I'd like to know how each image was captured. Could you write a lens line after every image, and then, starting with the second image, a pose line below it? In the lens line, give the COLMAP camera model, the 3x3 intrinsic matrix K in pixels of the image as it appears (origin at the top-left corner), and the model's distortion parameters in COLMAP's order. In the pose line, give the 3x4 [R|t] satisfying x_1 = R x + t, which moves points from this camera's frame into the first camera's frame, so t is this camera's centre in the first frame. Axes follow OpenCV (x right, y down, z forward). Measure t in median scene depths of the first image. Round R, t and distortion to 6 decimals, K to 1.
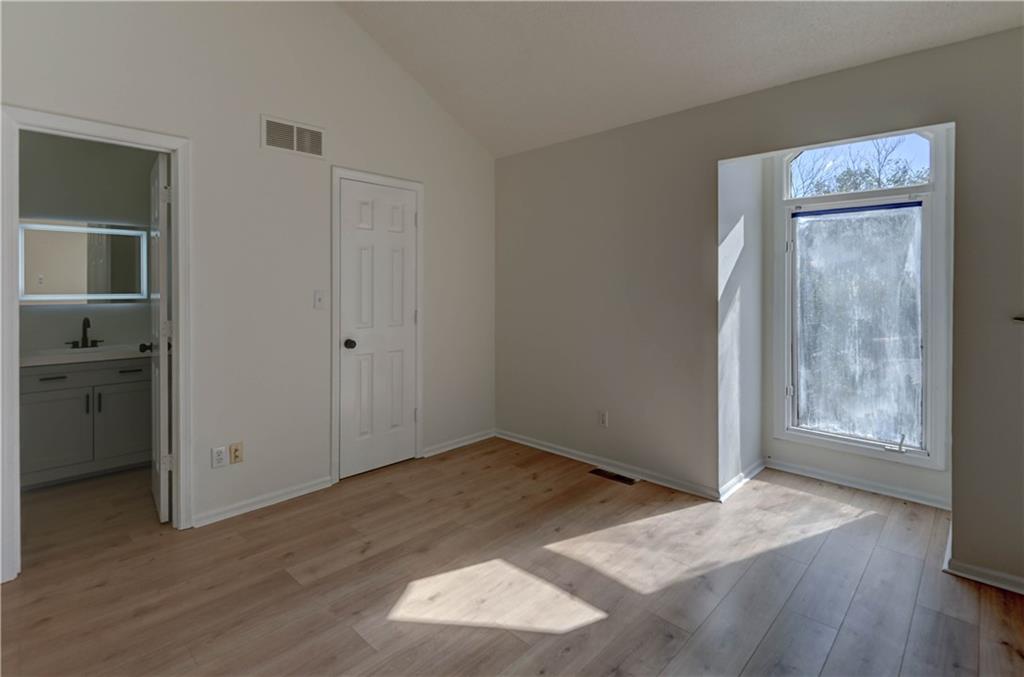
lens RADIAL K [[492.9, 0, 511.8], [0, 492.9, 292.3], [0, 0, 1]] dist [-0.000591, -0.000637]
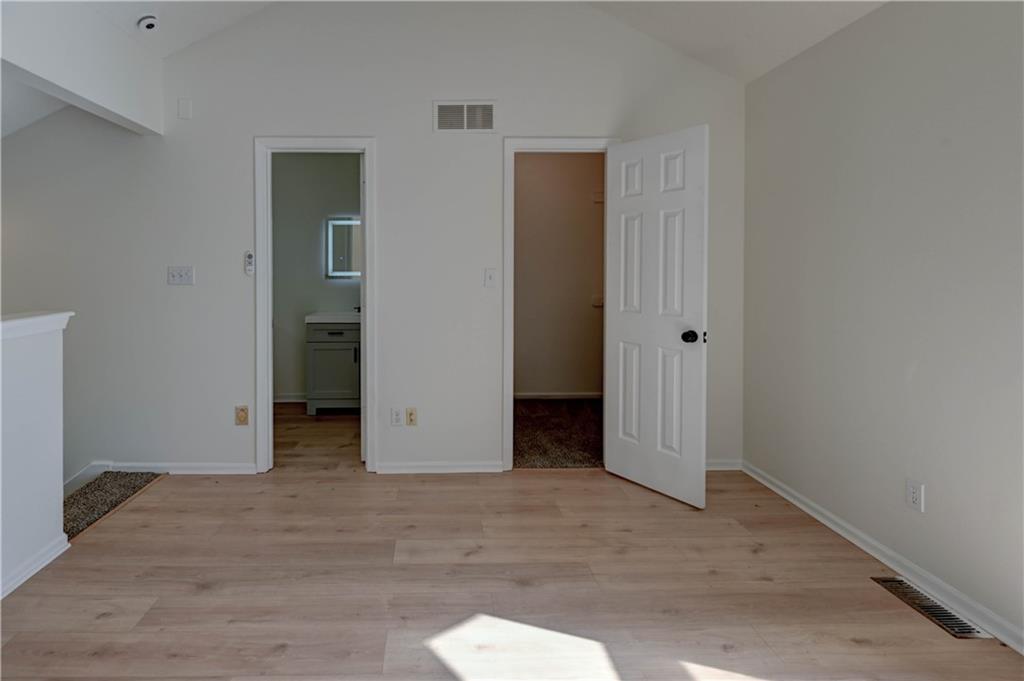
lens RADIAL K [[488.2, 0, 511.6], [0, 488.2, 279.0], [0, 0, 1]] dist [0.015232, -0.009531]
pose [[0.700927, 0.014661, -0.713083, 0.368986], [-0.004149, 0.999856, 0.016479, 0.000627], [0.713221, -0.008592, 0.700886, 0.396968]]
